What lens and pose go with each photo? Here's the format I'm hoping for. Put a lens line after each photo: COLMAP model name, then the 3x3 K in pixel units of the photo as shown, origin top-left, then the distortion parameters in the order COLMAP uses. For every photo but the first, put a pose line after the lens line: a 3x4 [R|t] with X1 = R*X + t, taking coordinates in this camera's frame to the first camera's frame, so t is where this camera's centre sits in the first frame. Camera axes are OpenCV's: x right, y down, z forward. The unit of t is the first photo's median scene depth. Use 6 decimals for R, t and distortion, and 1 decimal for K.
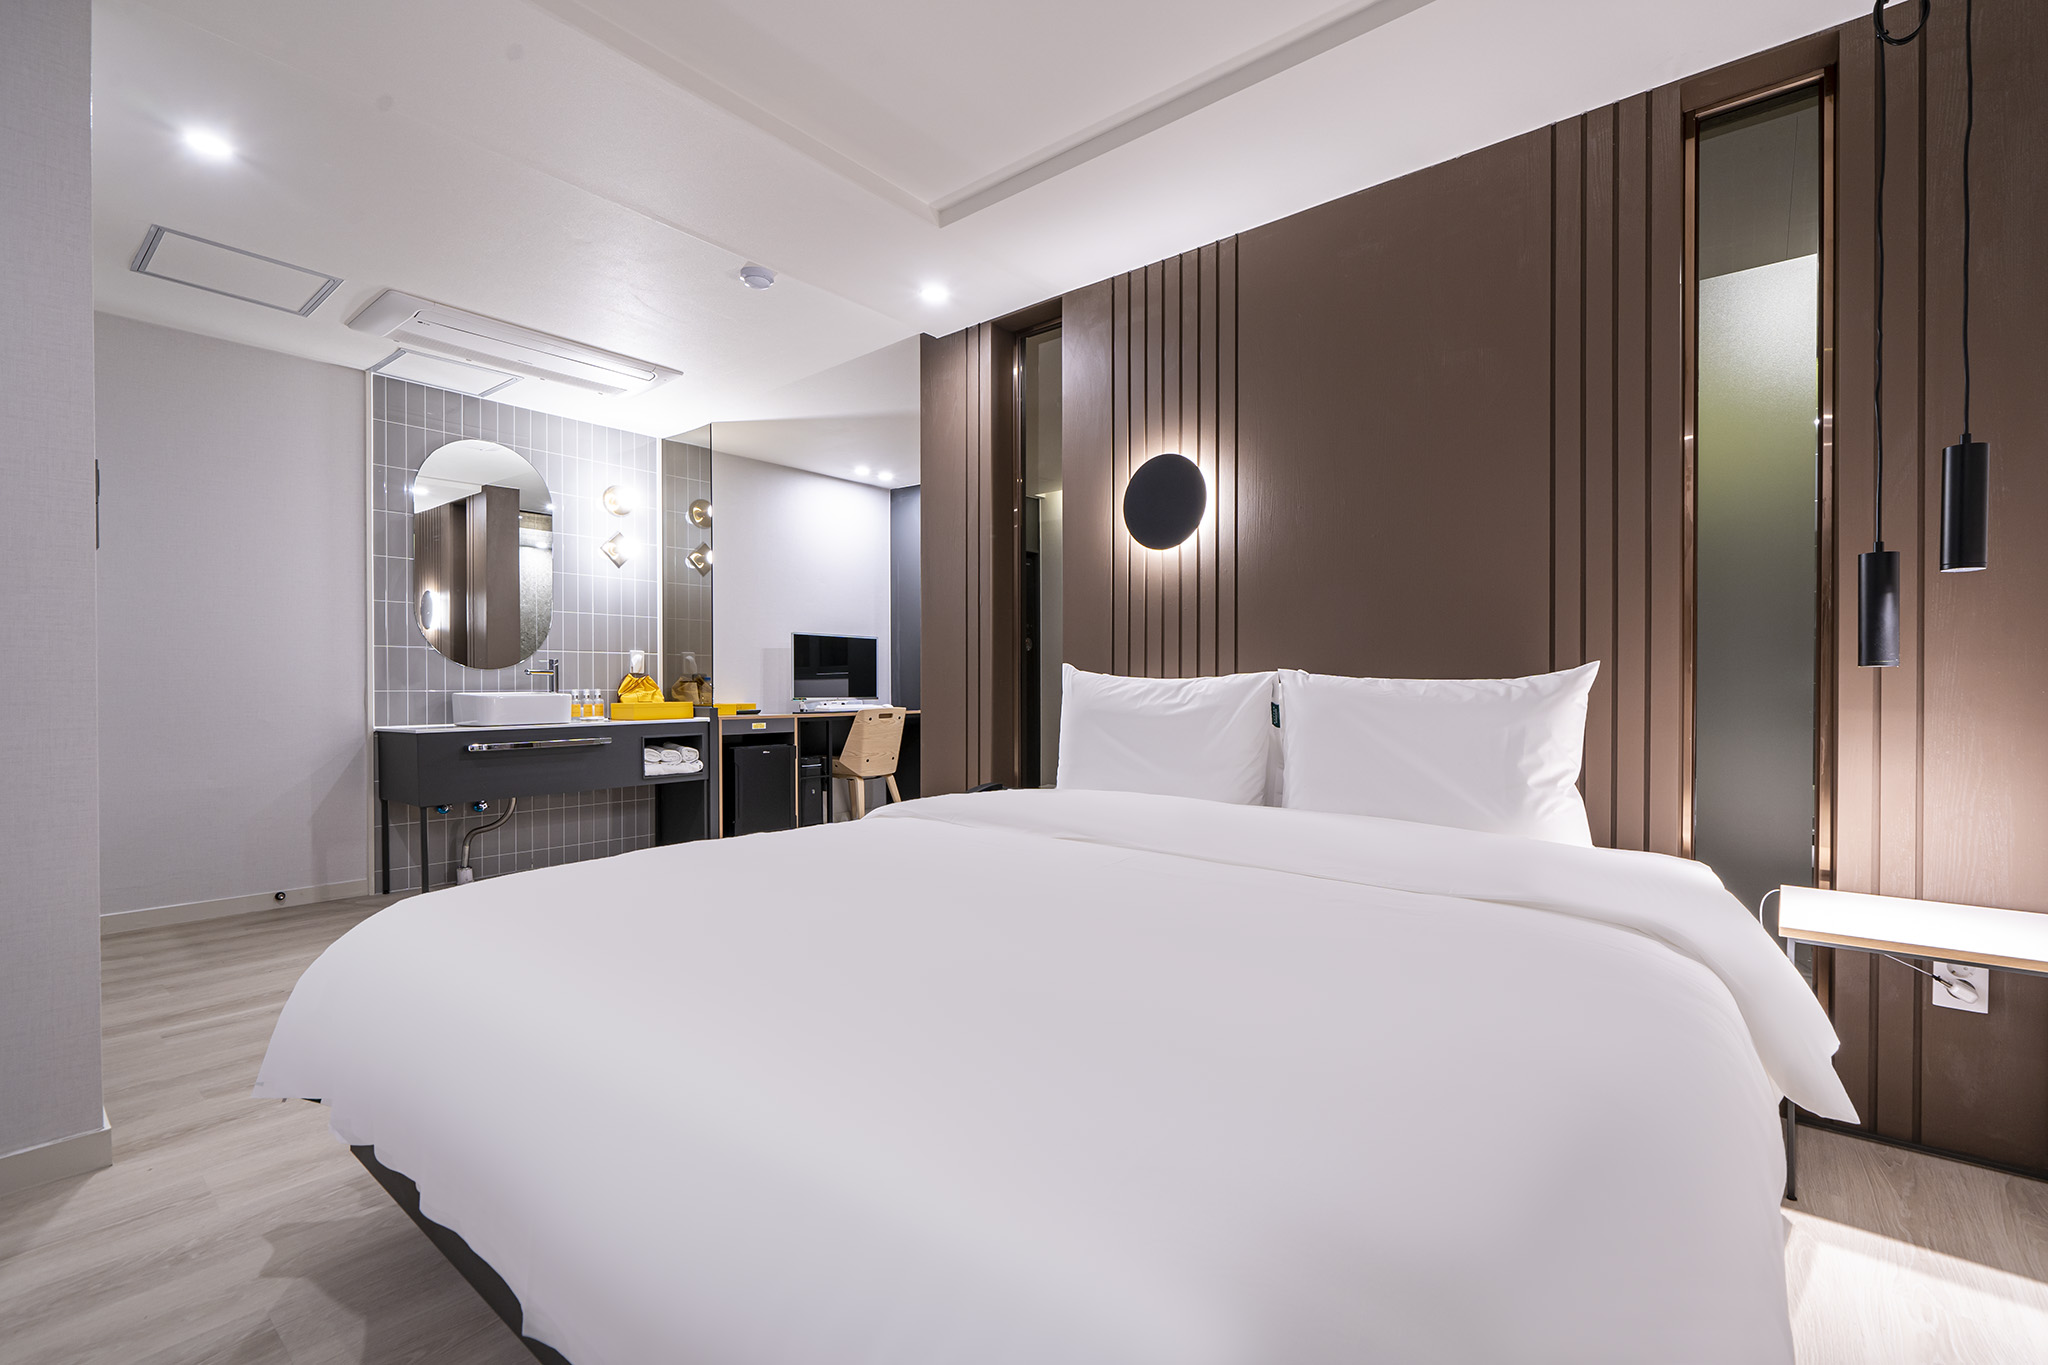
lens RADIAL K [[879.0, 0, 1024.0], [0, 879.0, 682.5], [0, 0, 1]] dist [0.001400, 0.000088]
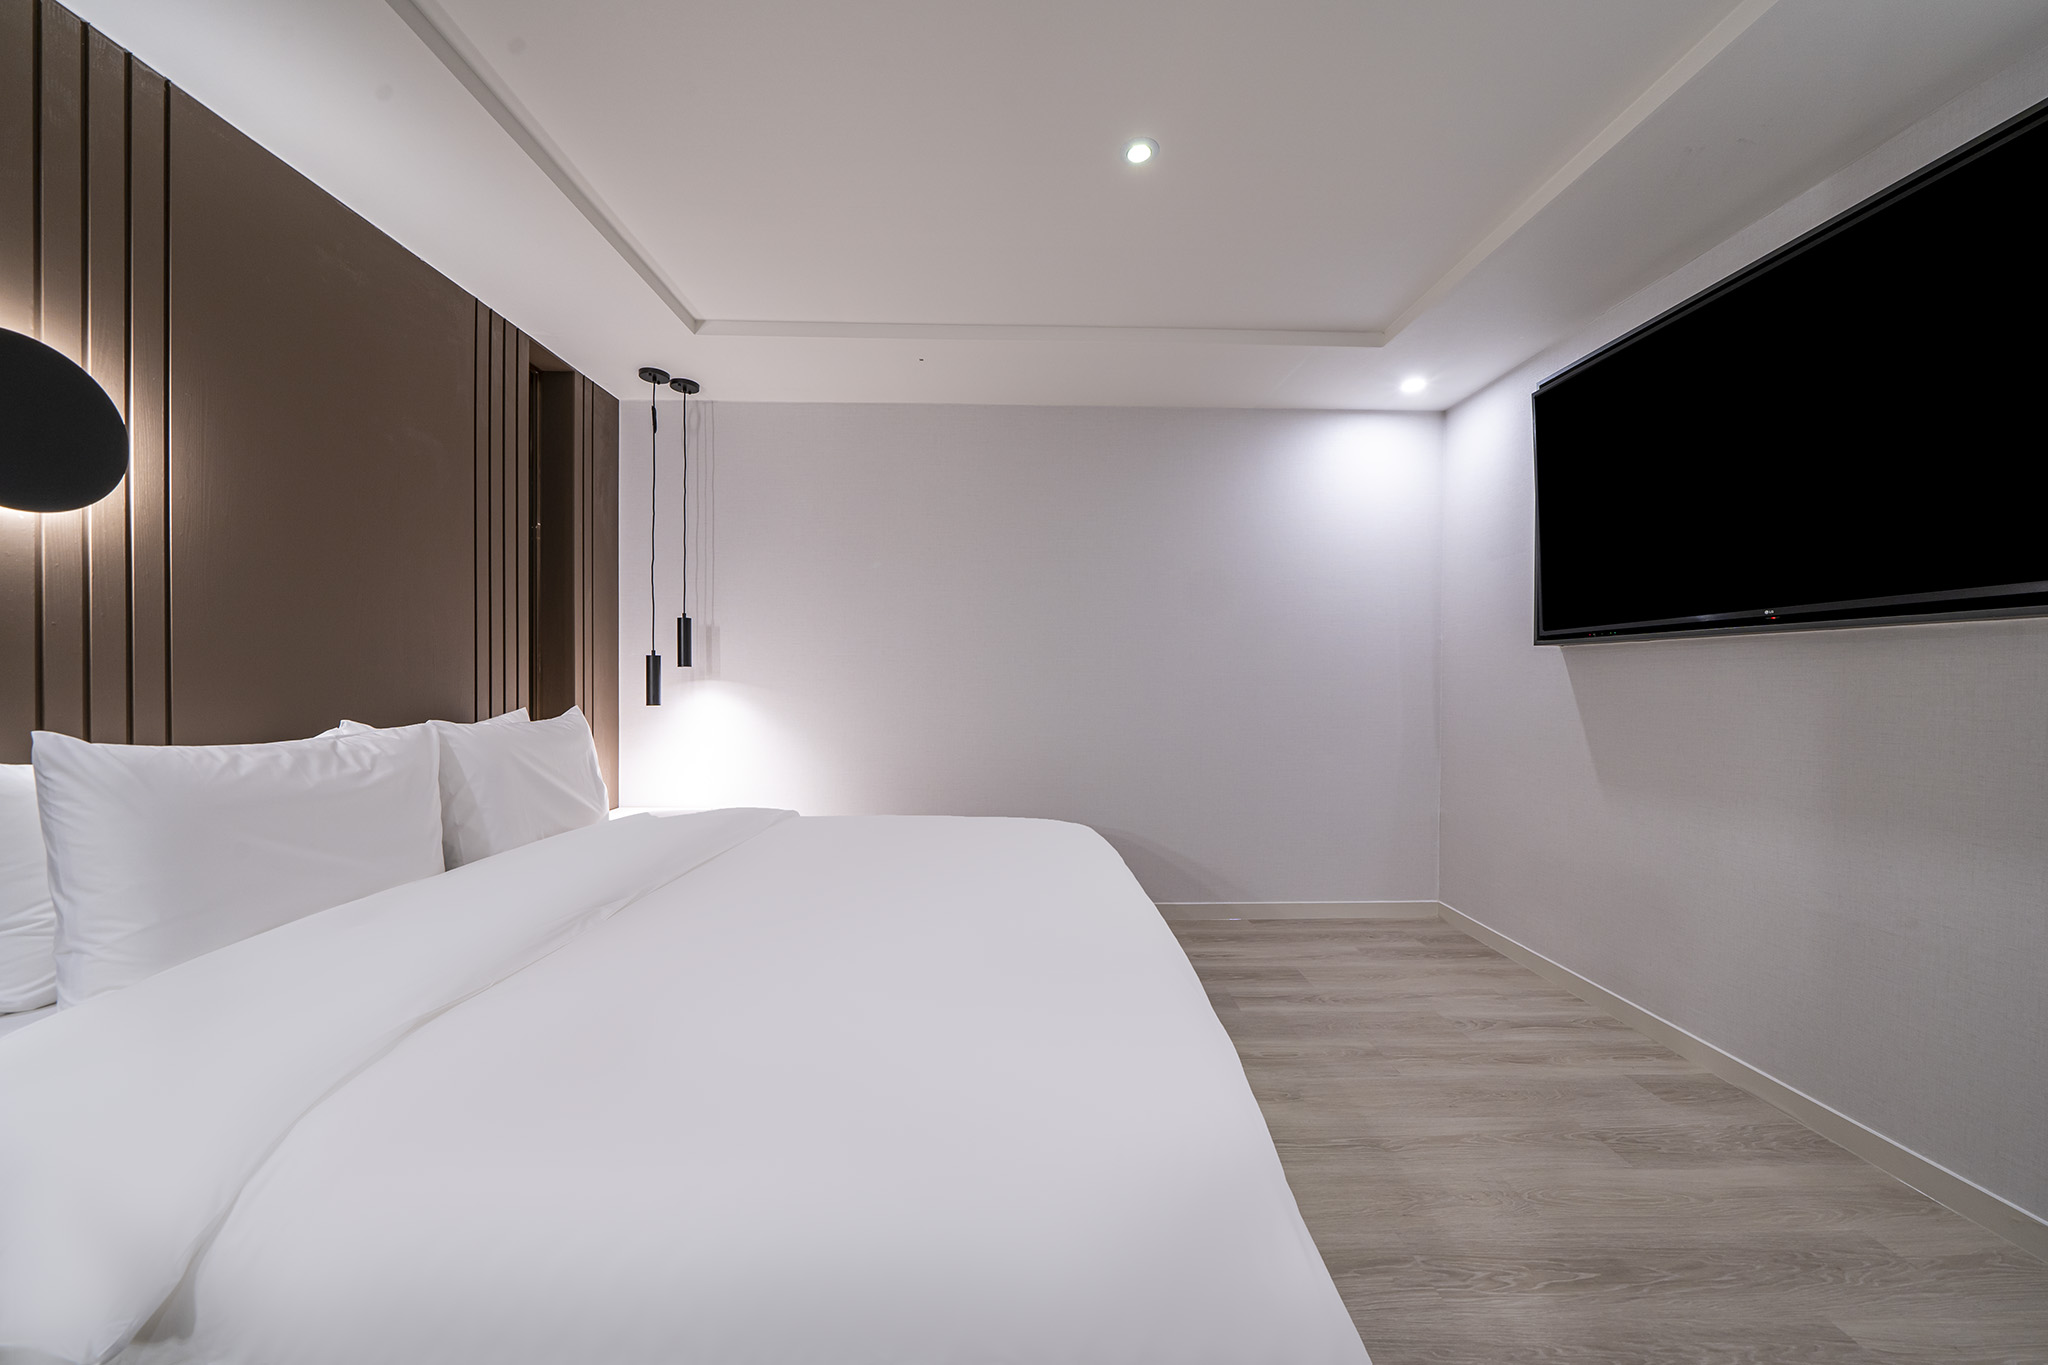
lens RADIAL K [[724.0, 0, 1024.0], [0, 724.0, 682.5], [0, 0, 1]] dist [-0.001632, -0.000201]
pose [[-0.650466, 0.009398, 0.759477, -0.592682], [0.006752, 0.999955, -0.006592, -0.036840], [-0.759505, 0.000840, -0.650501, 0.862606]]
